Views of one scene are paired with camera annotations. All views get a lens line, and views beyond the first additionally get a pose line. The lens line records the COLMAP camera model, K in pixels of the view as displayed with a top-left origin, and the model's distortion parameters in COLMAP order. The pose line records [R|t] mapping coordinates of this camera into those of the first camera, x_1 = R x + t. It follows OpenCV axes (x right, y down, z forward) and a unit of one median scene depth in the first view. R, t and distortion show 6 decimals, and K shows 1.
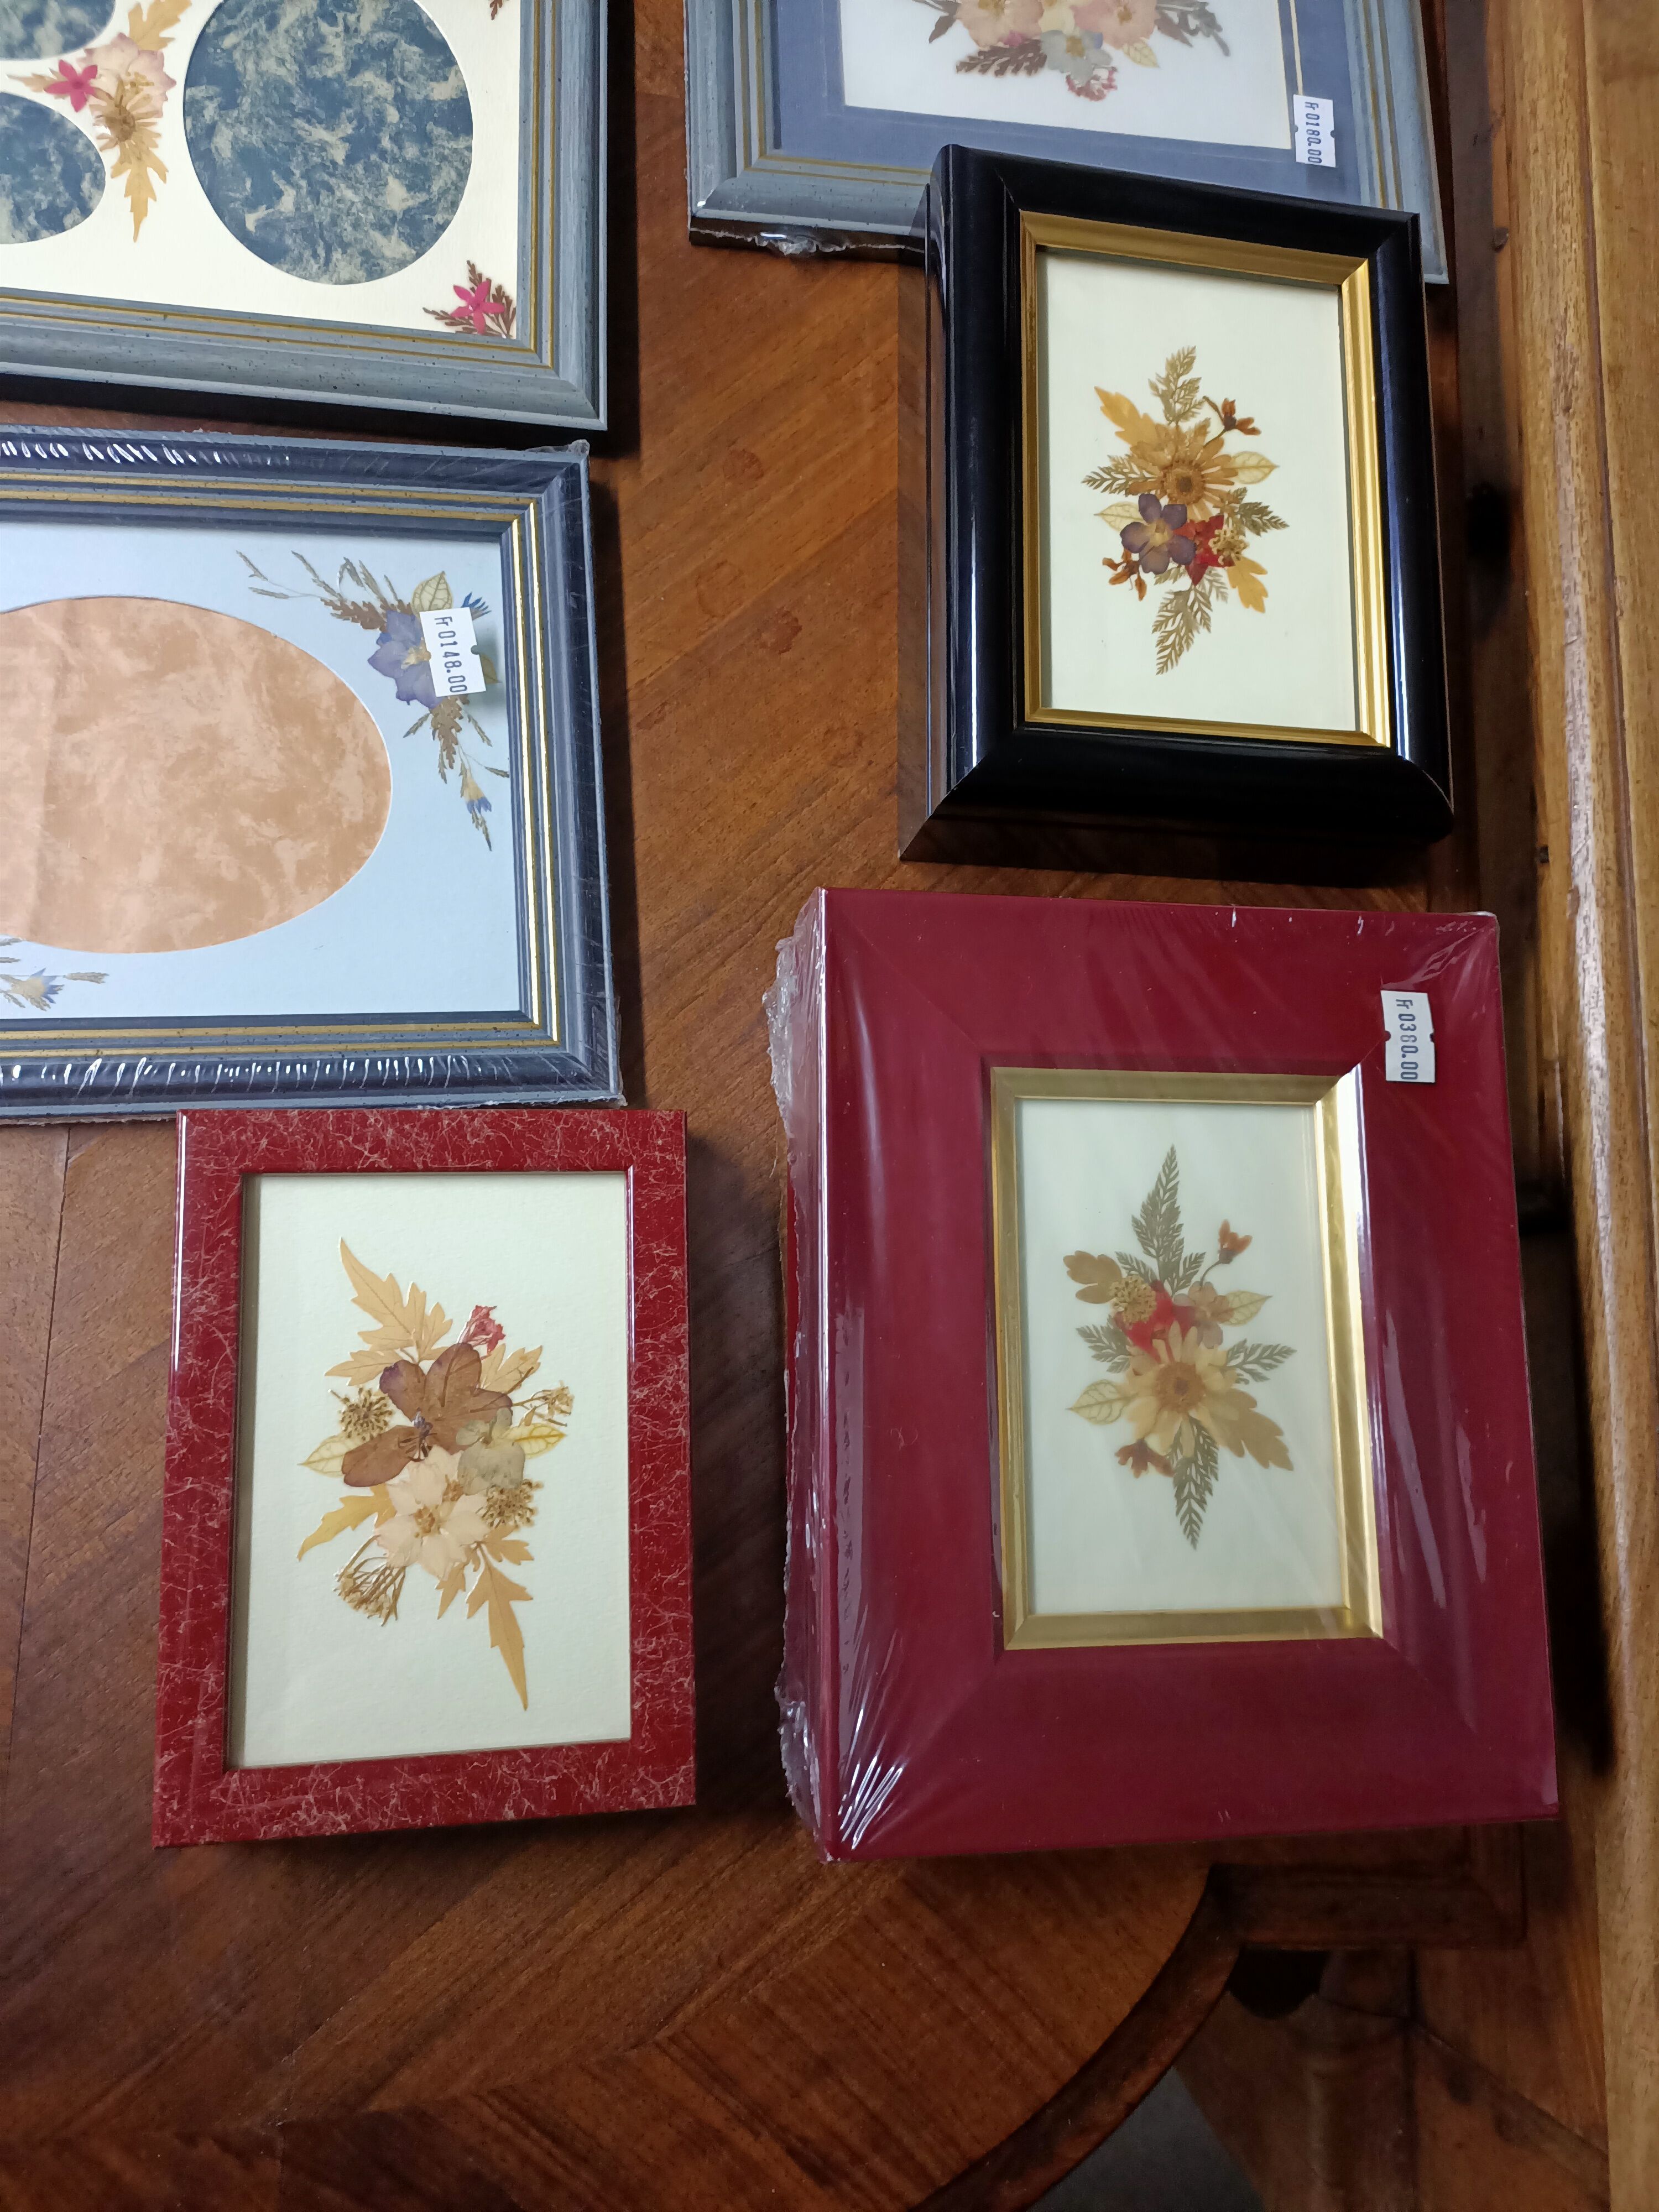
lens RADIAL K [[1660.5, 0, 829.5], [0, 1660.5, 1106.0], [0, 0, 1]] dist [0.003933, -0.037253]
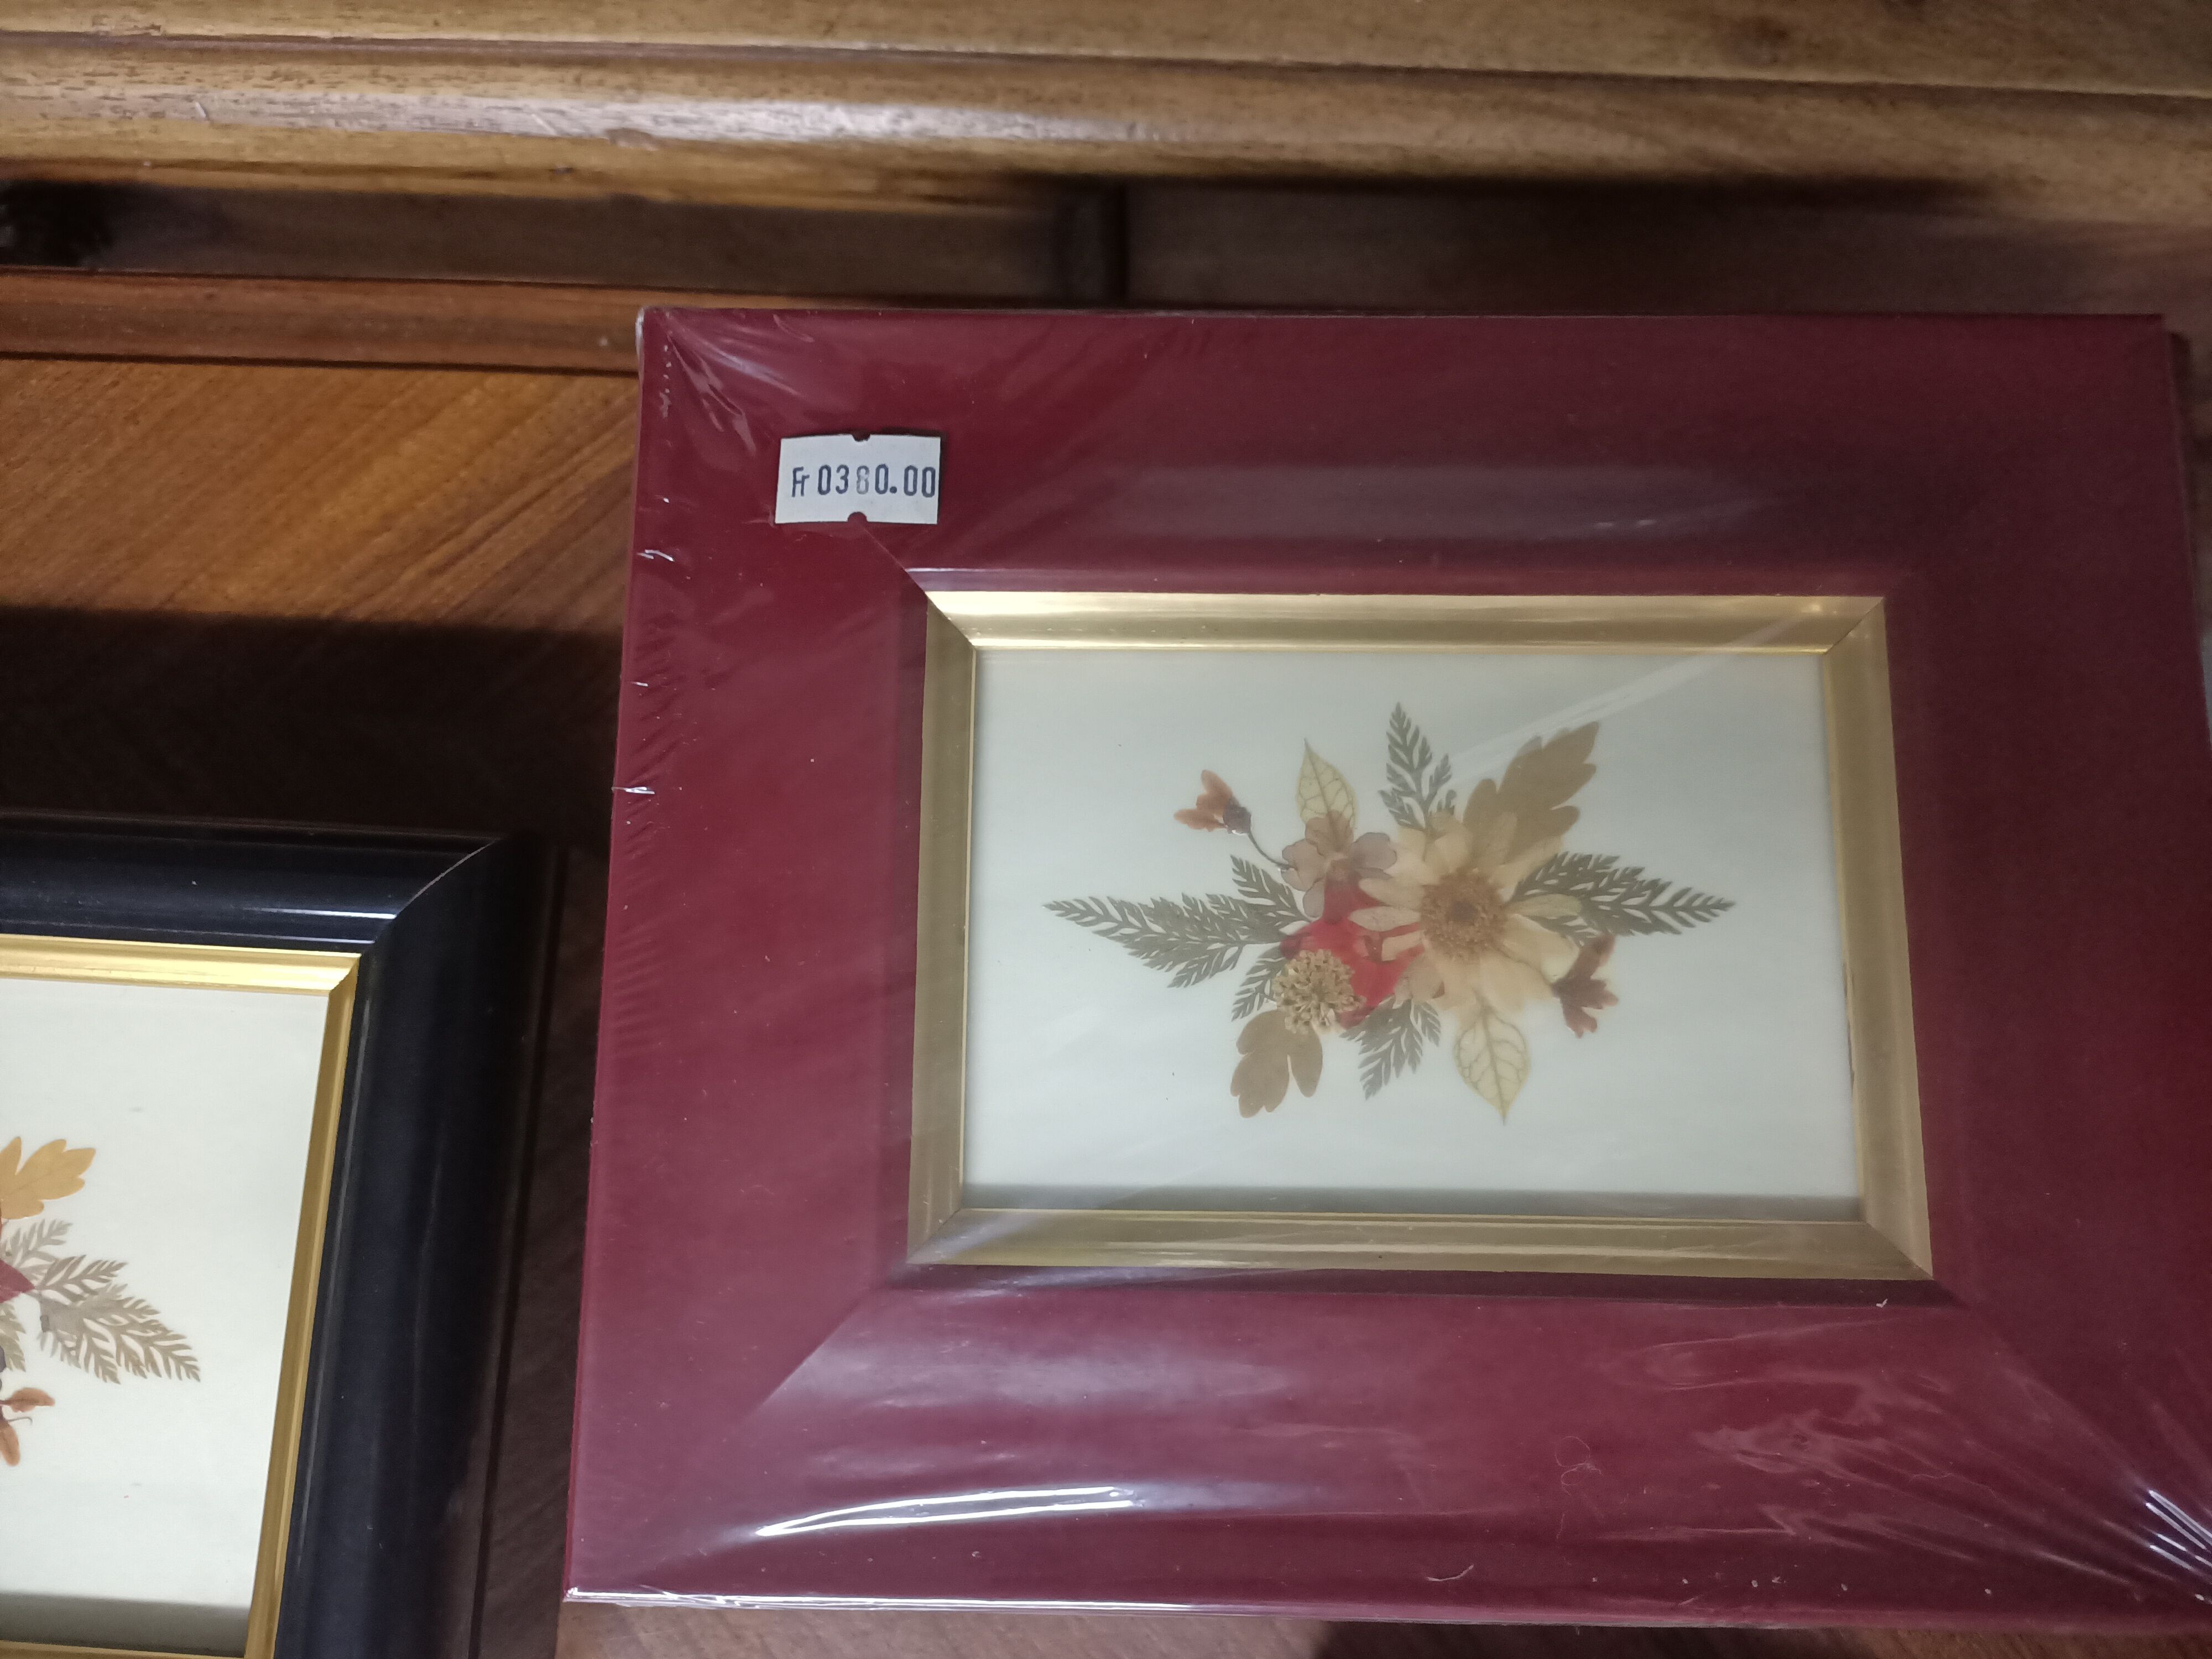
lens RADIAL K [[1660.5, 0, 1106.0], [0, 1660.5, 829.5], [0, 0, 1]] dist [0.003933, -0.037253]
pose [[0.017467, -0.999831, 0.005798, 0.232485], [0.988414, 0.018141, 0.150695, -0.042677], [-0.150775, 0.003098, 0.988563, 0.436400]]
